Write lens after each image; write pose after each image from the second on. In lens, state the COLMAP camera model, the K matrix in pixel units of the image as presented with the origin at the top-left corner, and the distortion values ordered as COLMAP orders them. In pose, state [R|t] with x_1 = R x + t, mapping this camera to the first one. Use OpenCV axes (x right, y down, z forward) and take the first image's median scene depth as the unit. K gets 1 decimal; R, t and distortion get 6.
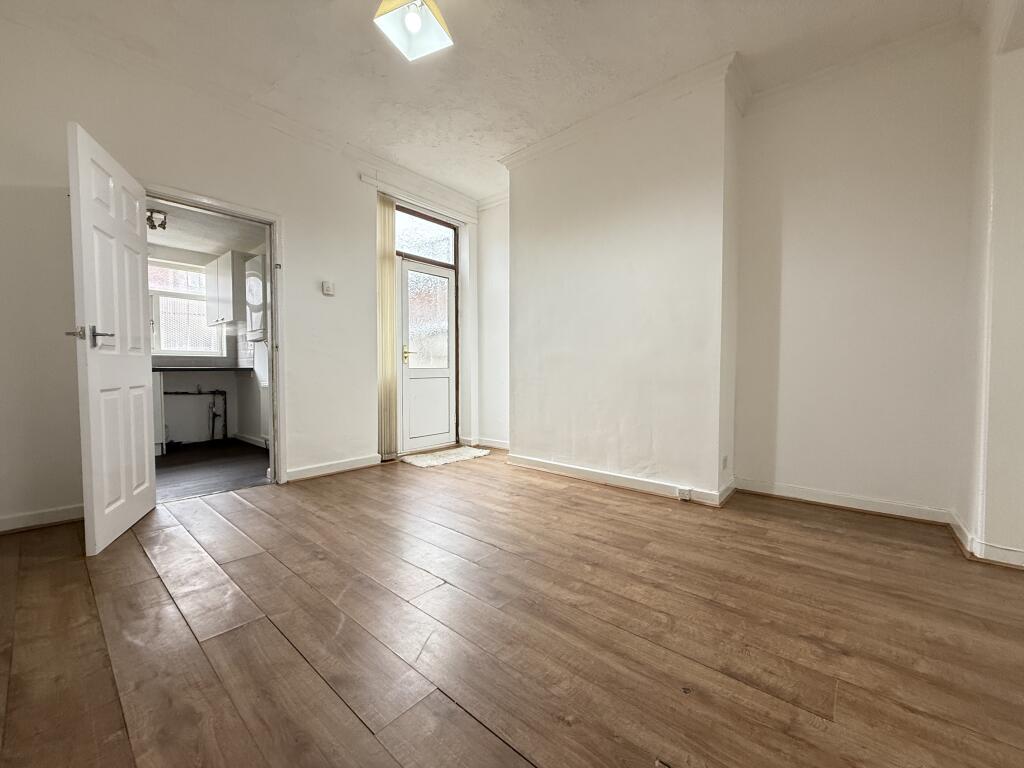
lens RADIAL K [[412.4, 0, 507.9], [0, 412.4, 381.5], [0, 0, 1]] dist [0.010303, 0.000074]
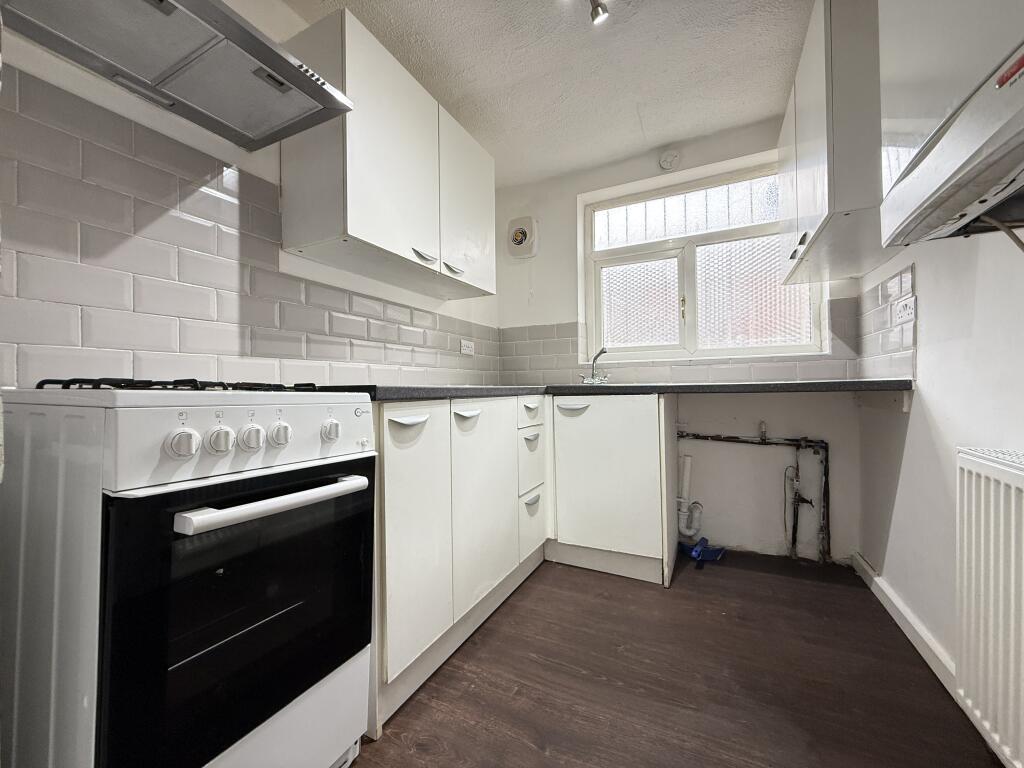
lens RADIAL K [[412.4, 0, 508.9], [0, 412.4, 383.9], [0, 0, 1]] dist [0.010303, 0.000074]
pose [[0.244864, -0.005770, -0.969540, -0.375214], [-0.018937, 0.999763, -0.010732, -0.021664], [0.969373, 0.020988, 0.244697, 0.613711]]
